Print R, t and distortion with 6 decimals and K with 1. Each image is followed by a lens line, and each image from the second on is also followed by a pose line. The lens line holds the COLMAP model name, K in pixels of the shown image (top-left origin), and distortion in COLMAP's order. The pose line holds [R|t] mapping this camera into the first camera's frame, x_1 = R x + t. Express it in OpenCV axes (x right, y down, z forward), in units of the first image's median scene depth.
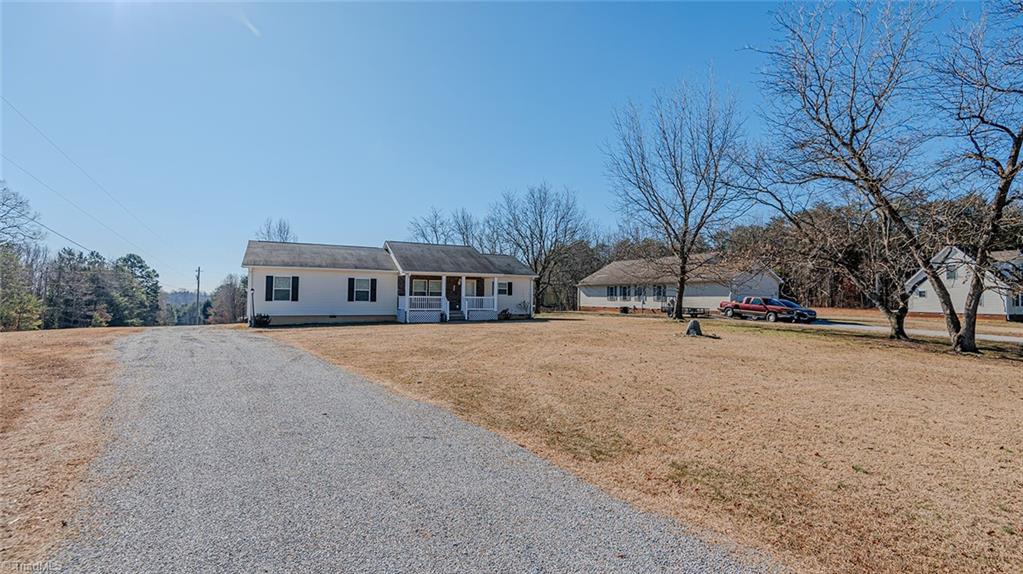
lens RADIAL K [[464.2, 0, 518.3], [0, 464.2, 285.1], [0, 0, 1]] dist [0.001820, -0.000358]
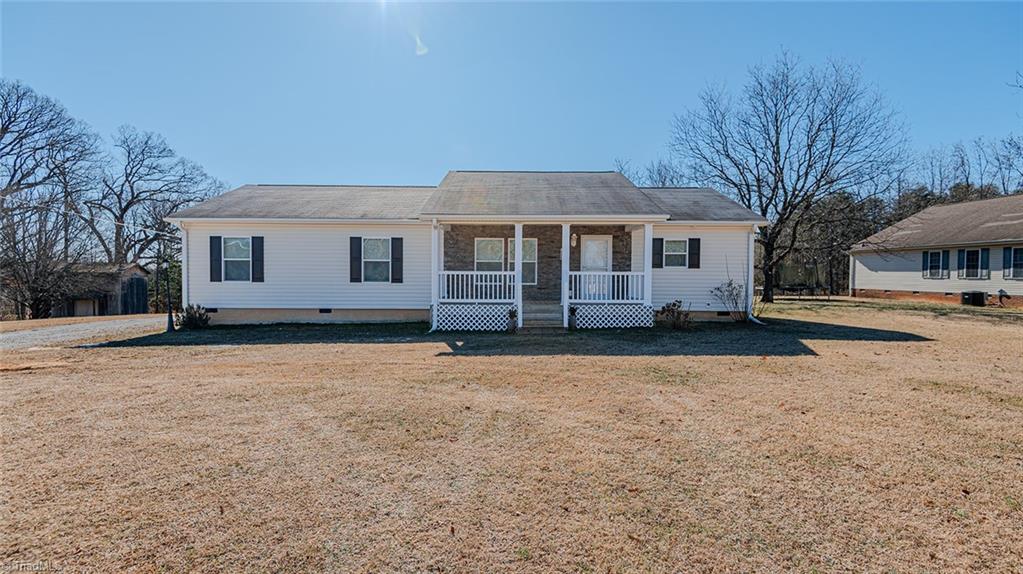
lens RADIAL K [[464.2, 0, 518.3], [0, 464.2, 285.1], [0, 0, 1]] dist [0.001820, -0.000358]
pose [[0.896595, 0.005544, -0.442818, 0.028944], [0.016044, 0.998859, 0.044990, 0.015959], [0.442562, -0.047443, 0.895482, 0.549881]]
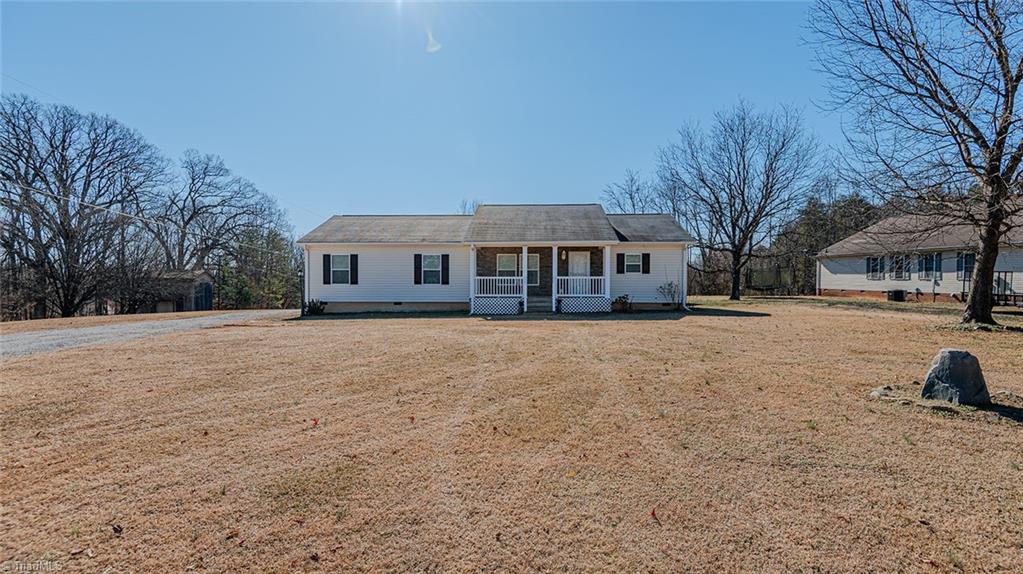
lens RADIAL K [[483.0, 0, 514.9], [0, 483.0, 282.4], [0, 0, 1]] dist [-0.000426, -0.000628]
pose [[0.871907, -0.004784, -0.489649, 0.159092], [0.022861, 0.999260, 0.030944, 0.009360], [0.489138, -0.038174, 0.871371, 0.333942]]
